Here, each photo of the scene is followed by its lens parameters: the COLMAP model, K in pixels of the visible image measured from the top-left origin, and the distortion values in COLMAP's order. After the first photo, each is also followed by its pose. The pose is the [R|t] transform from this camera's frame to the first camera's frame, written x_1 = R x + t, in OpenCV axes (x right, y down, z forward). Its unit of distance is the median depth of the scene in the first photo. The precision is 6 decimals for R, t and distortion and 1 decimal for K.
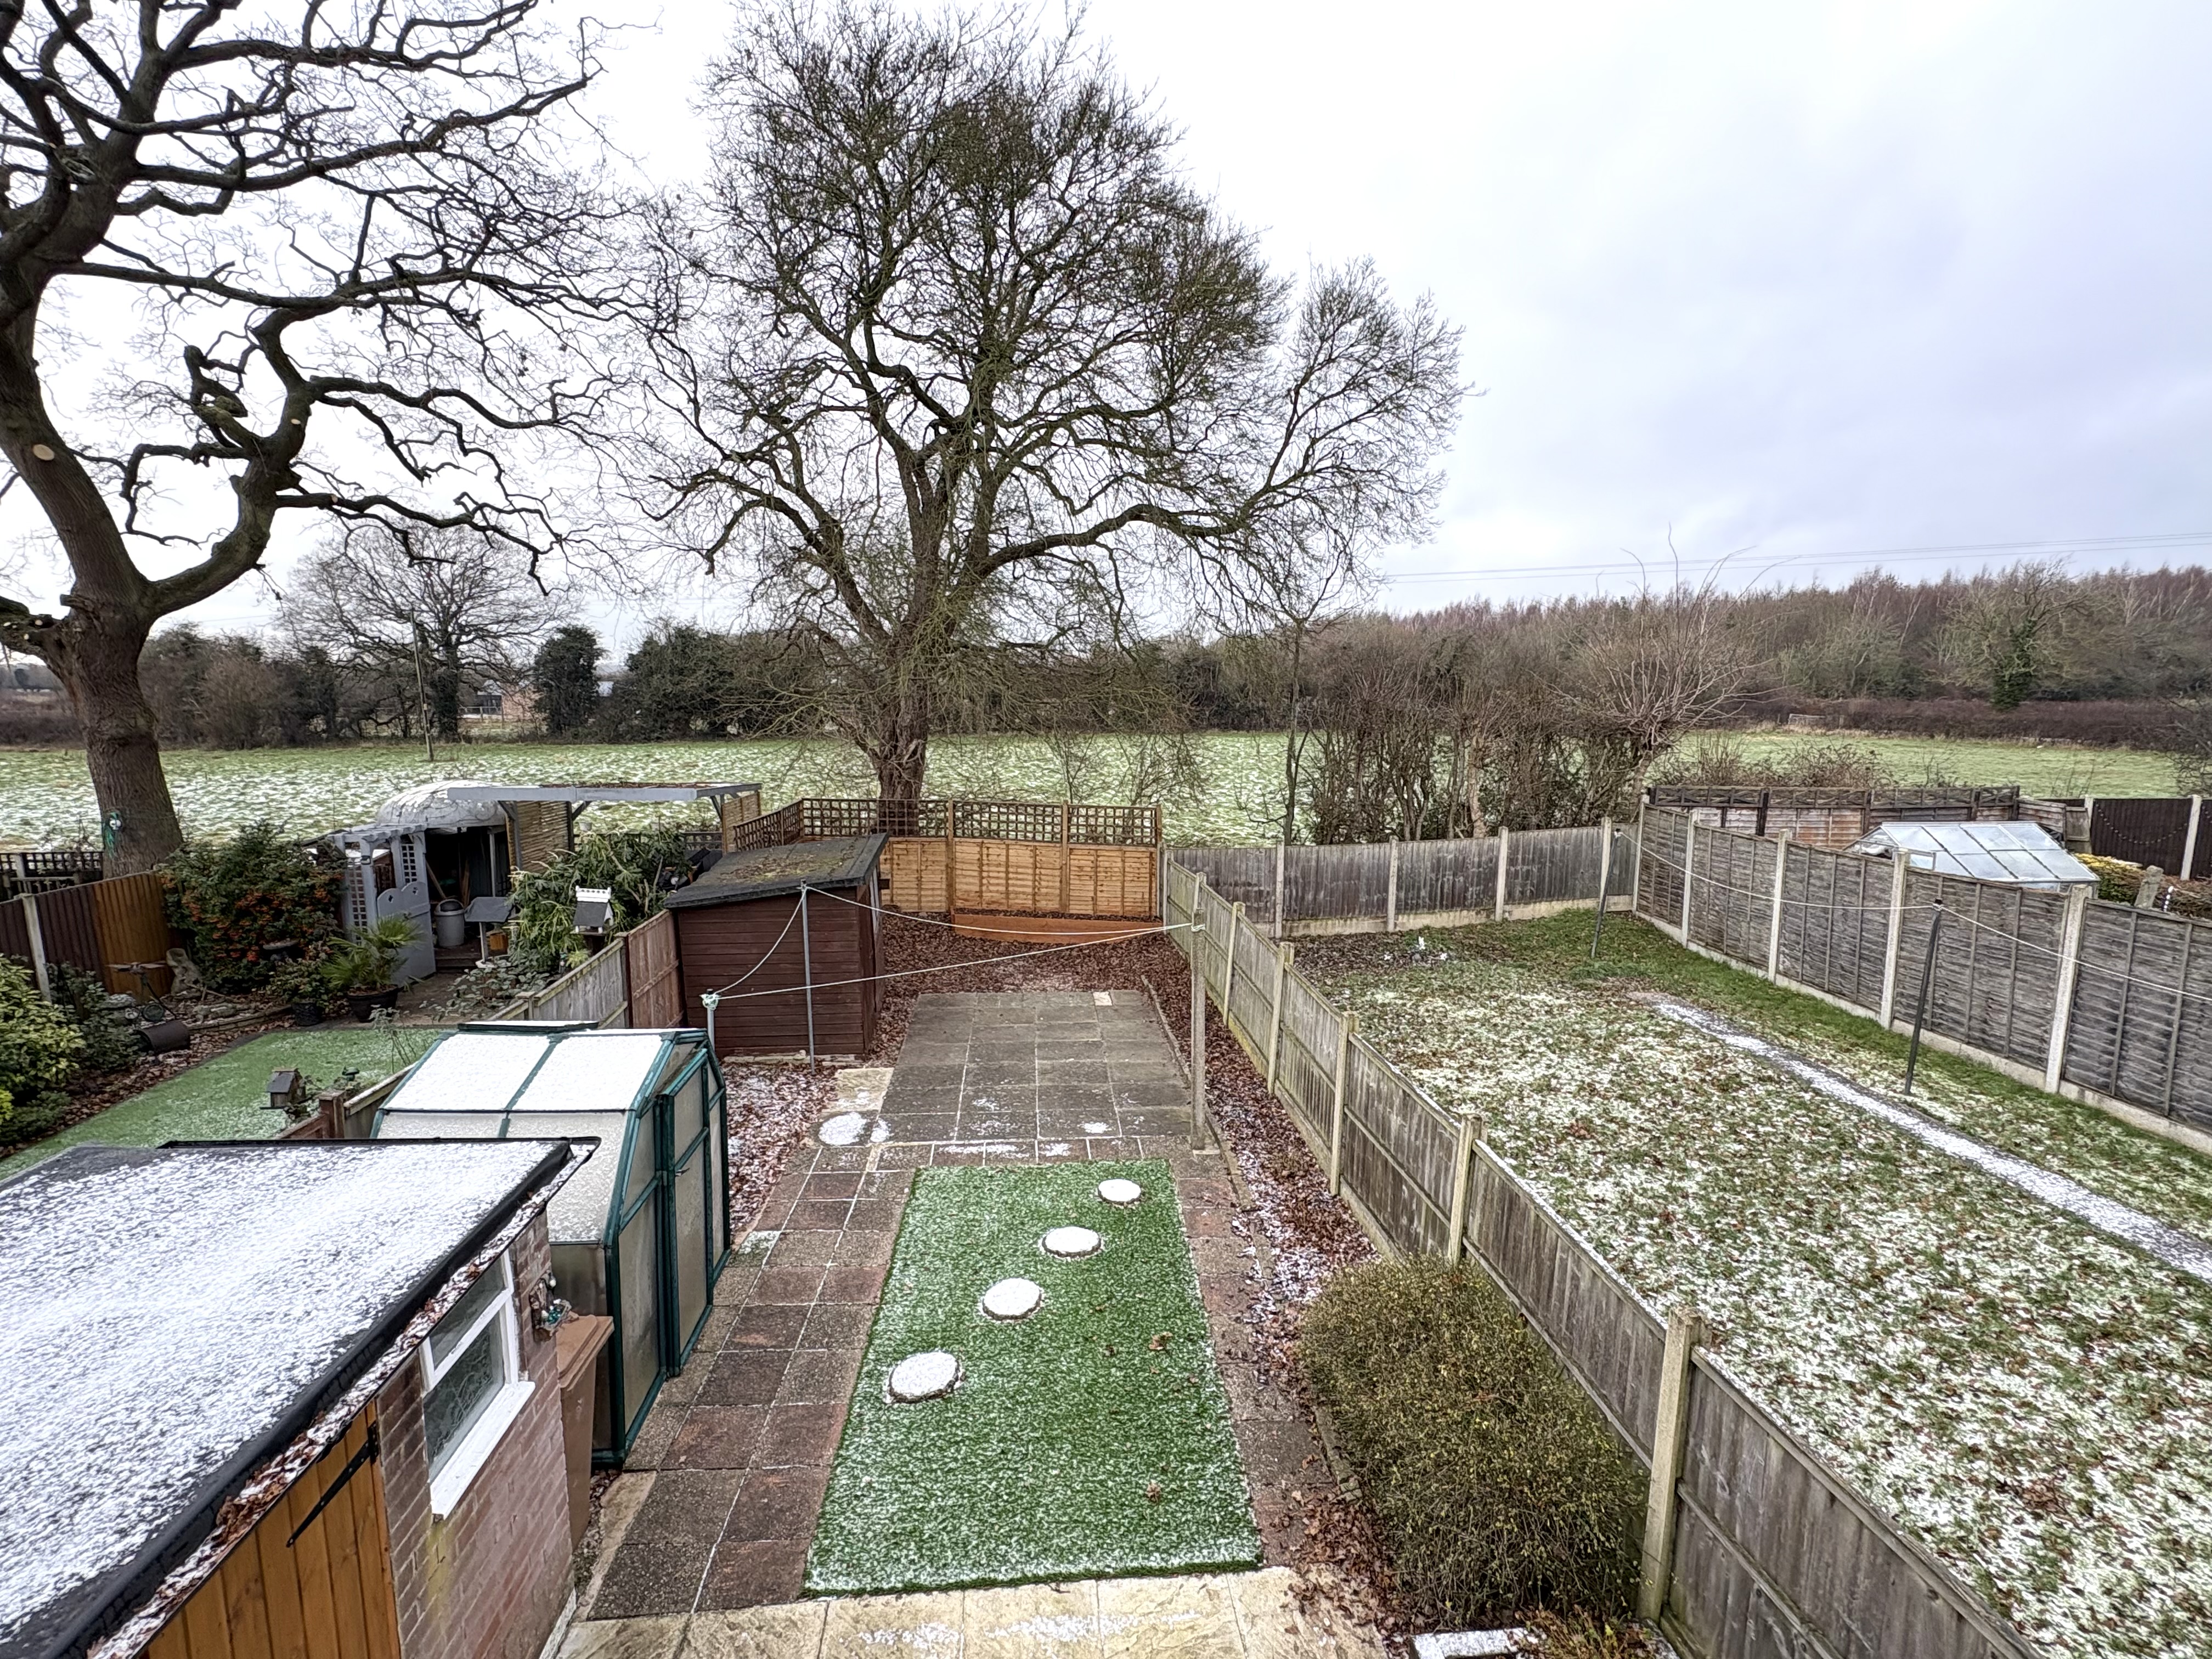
lens RADIAL K [[982.2, 0, 1097.0], [0, 982.2, 822.4], [0, 0, 1]] dist [0.000216, 0.000620]
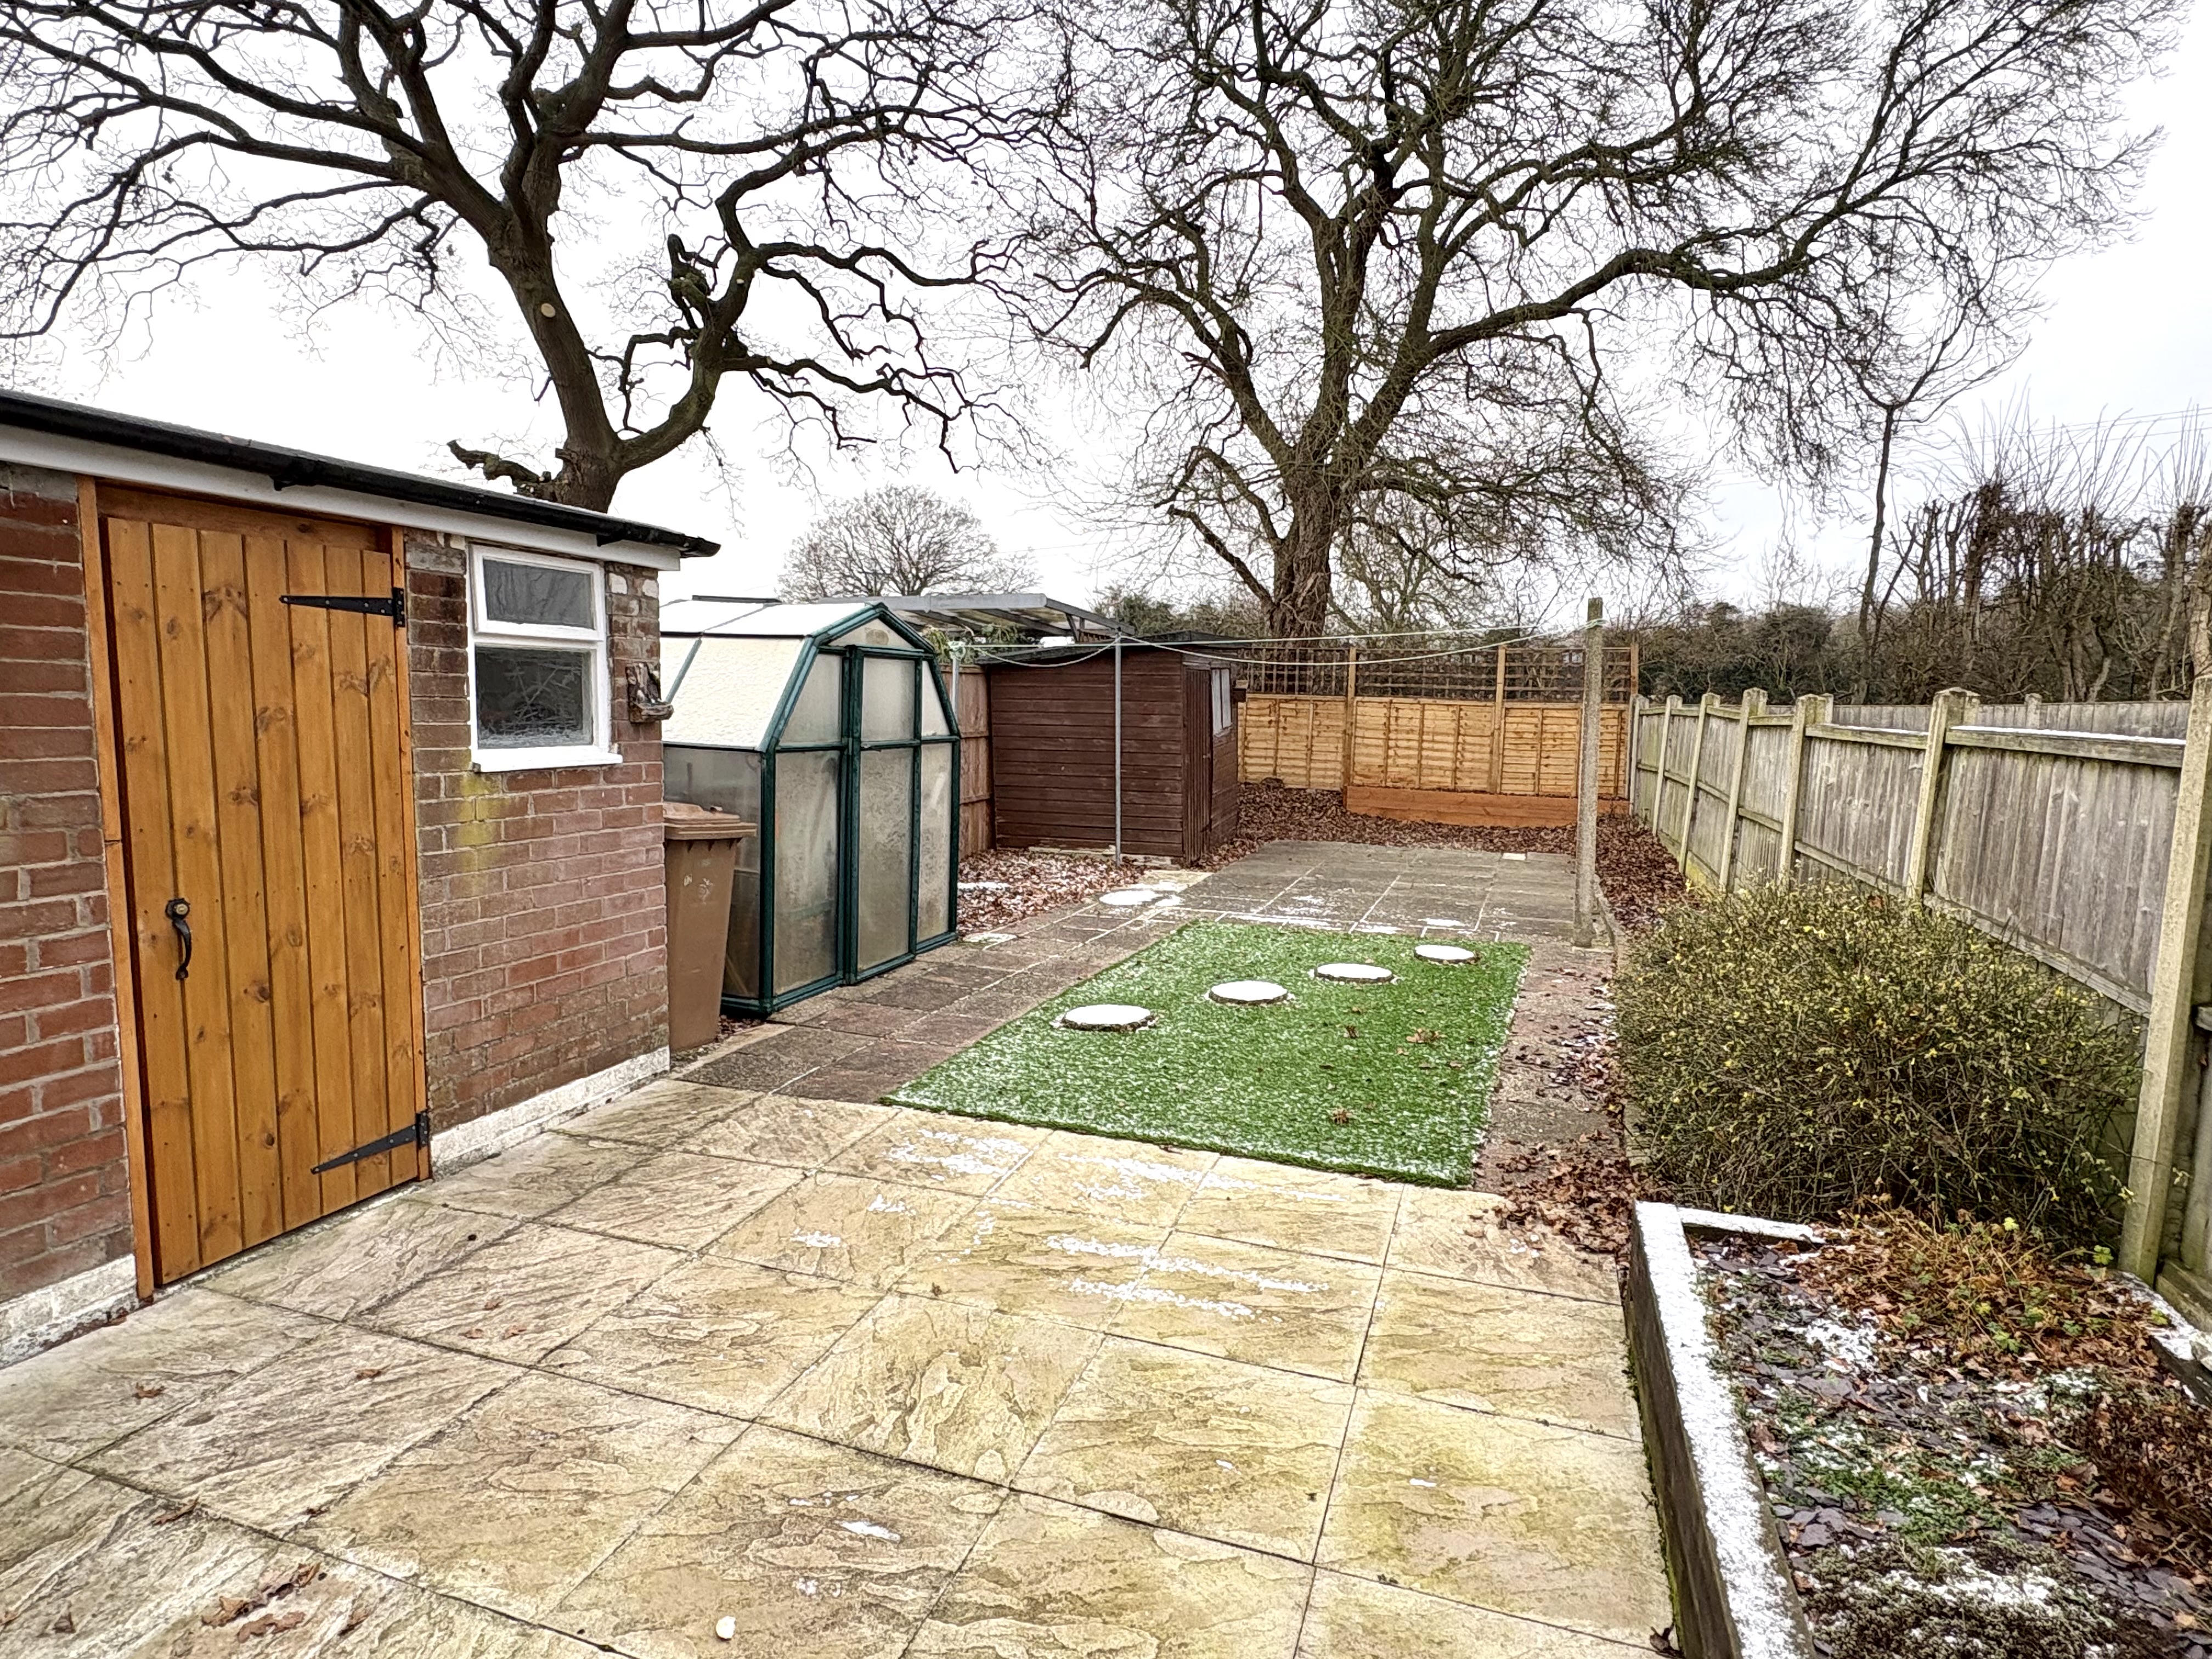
lens RADIAL K [[1198.5, 0, 1106.0], [0, 1198.5, 829.5], [0, 0, 1]] dist [-0.006005, -0.000524]
pose [[0.908645, 0.051576, -0.414372, 0.078252], [-0.066136, 0.997593, -0.020858, 0.155816], [0.412299, 0.046357, 0.909869, 0.039753]]
